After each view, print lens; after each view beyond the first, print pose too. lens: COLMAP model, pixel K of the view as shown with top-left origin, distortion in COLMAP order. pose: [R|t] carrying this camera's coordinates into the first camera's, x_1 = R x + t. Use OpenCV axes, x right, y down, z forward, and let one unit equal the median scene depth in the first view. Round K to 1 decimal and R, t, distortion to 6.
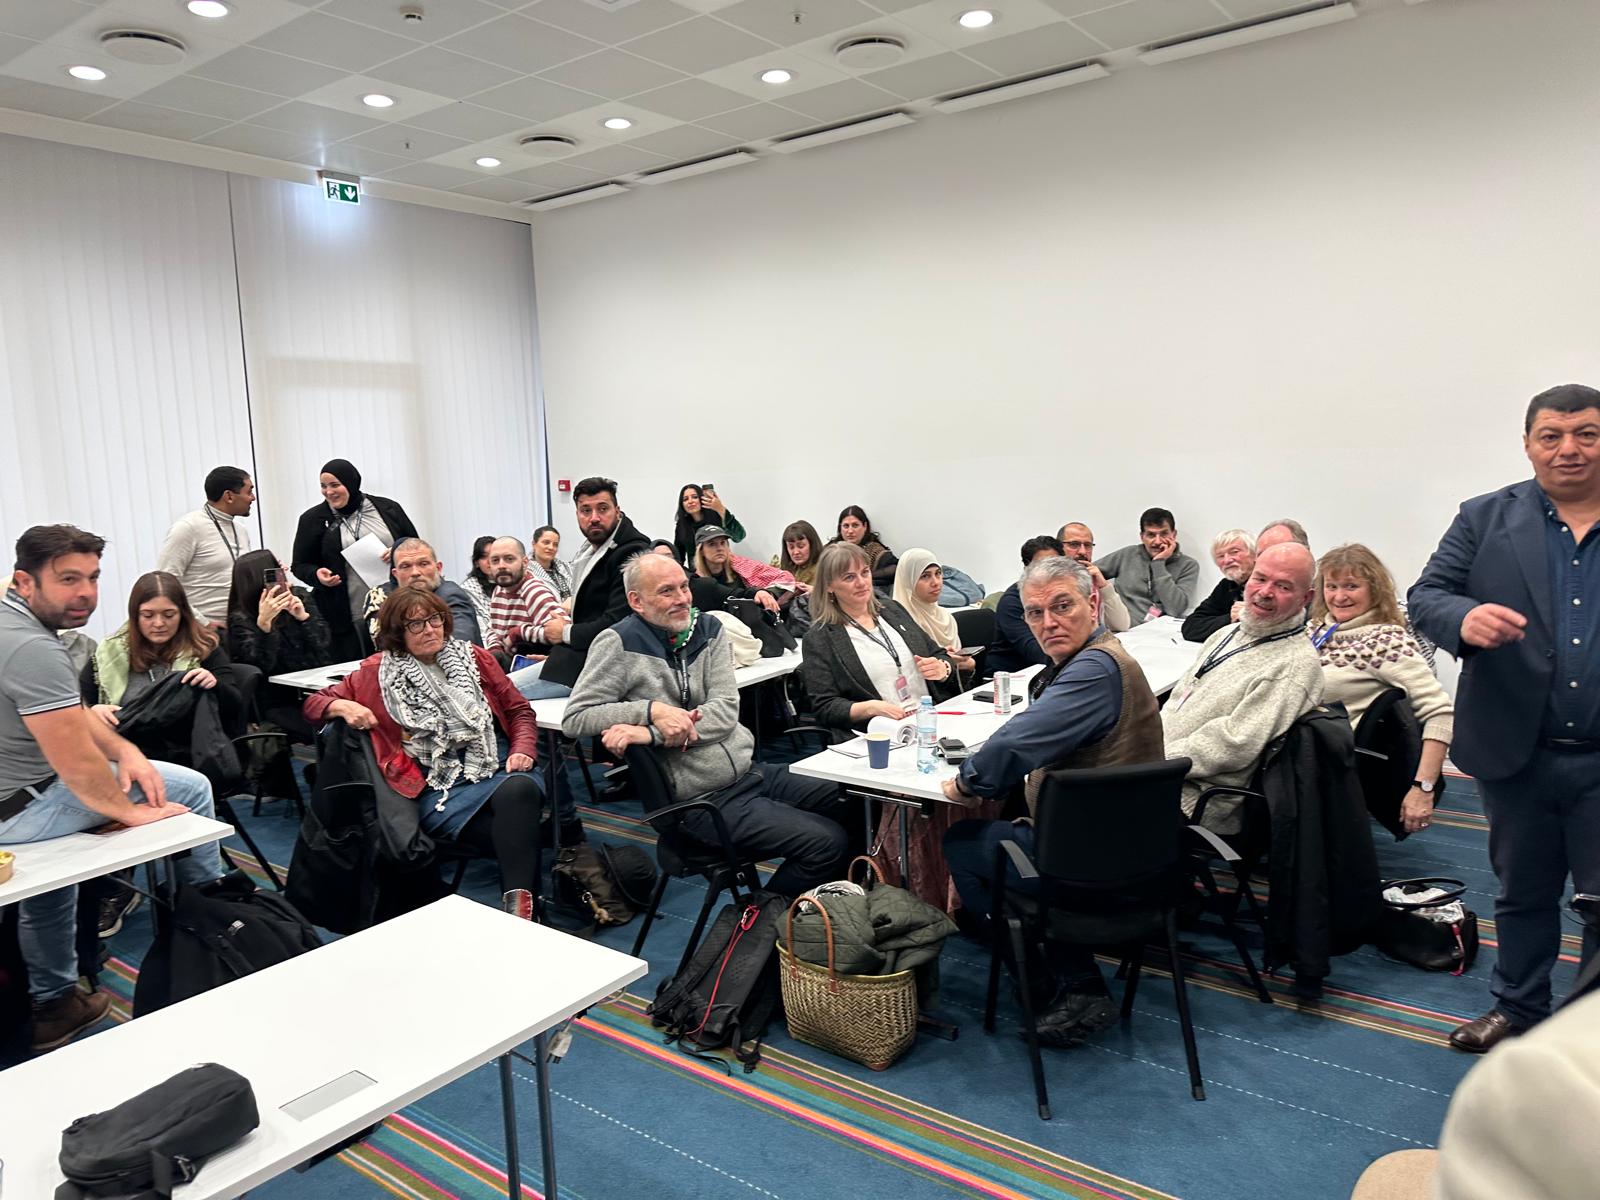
lens RADIAL K [[1145.8, 0, 800.0], [0, 1145.8, 600.0], [0, 0, 1]] dist [0.055029, -0.067186]
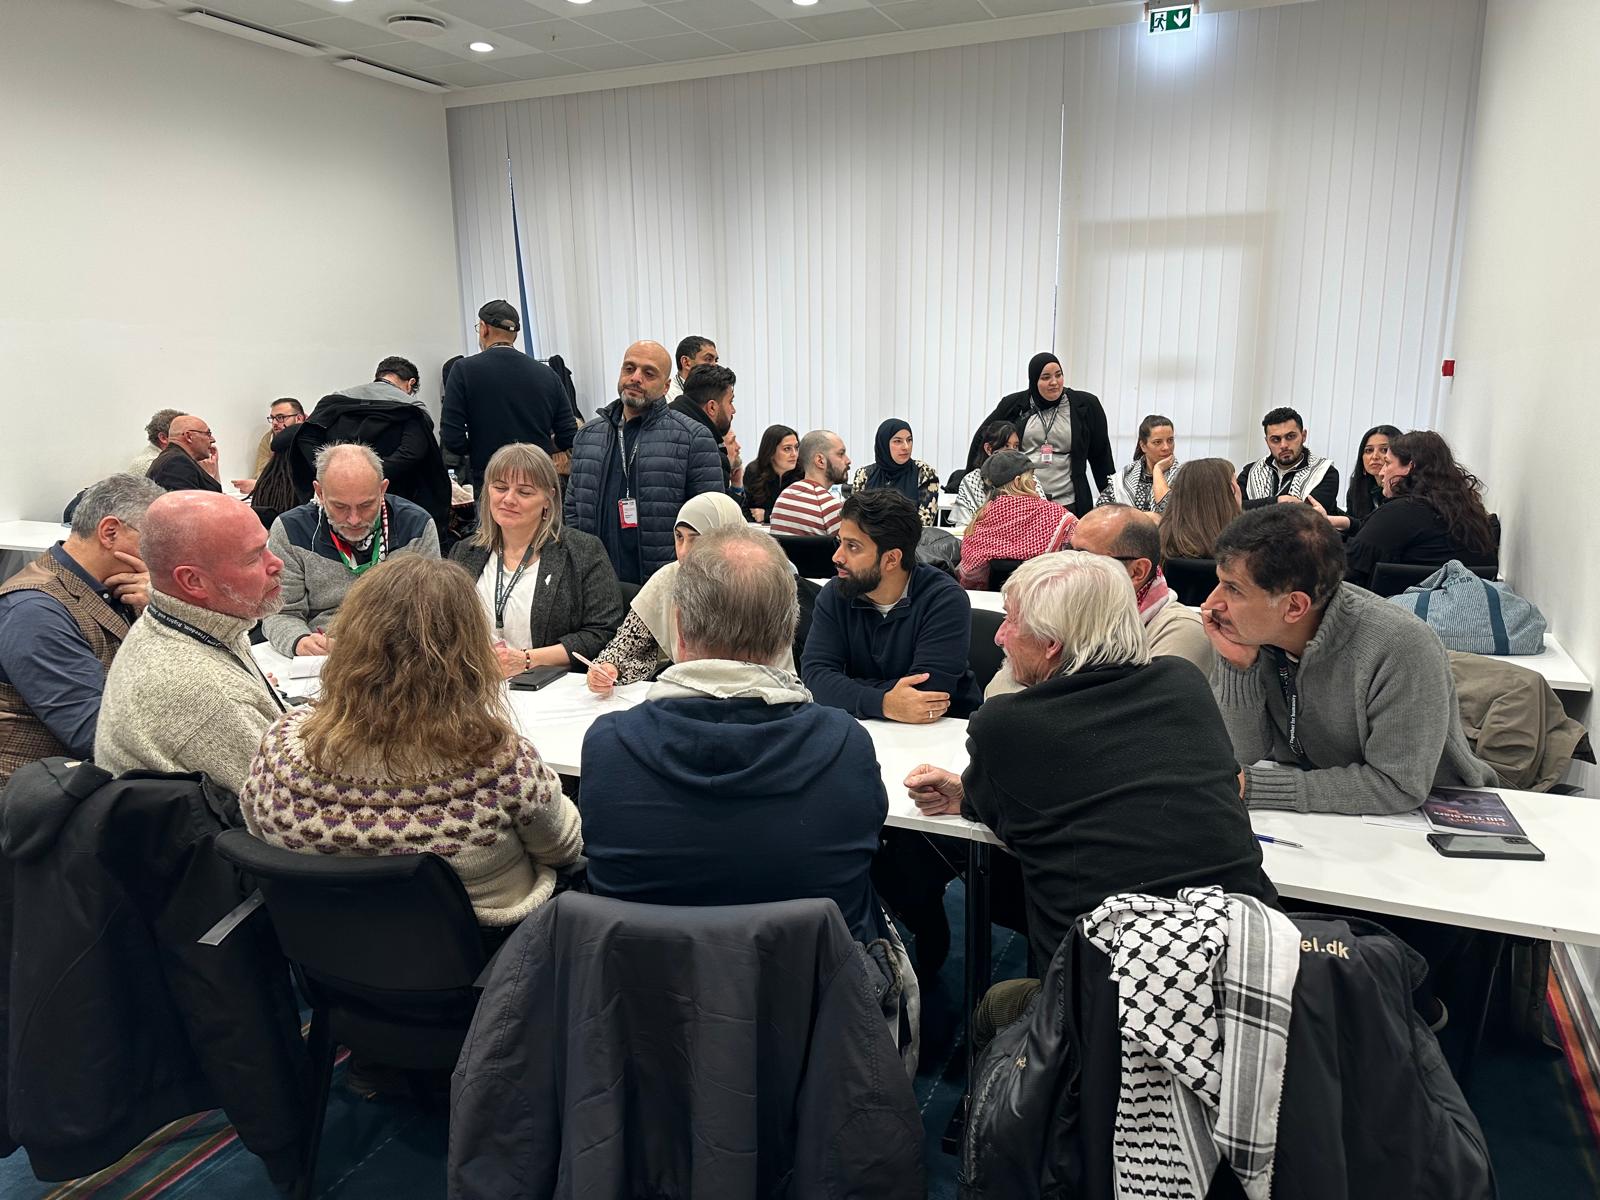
lens RADIAL K [[1145.8, 0, 800.0], [0, 1145.8, 600.0], [0, 0, 1]] dist [0.055029, -0.067186]
pose [[0.236108, 0.240599, -0.941470, 0.473570], [-0.121148, 0.968592, 0.217148, -0.082176], [0.964145, 0.062786, 0.257840, 0.527561]]
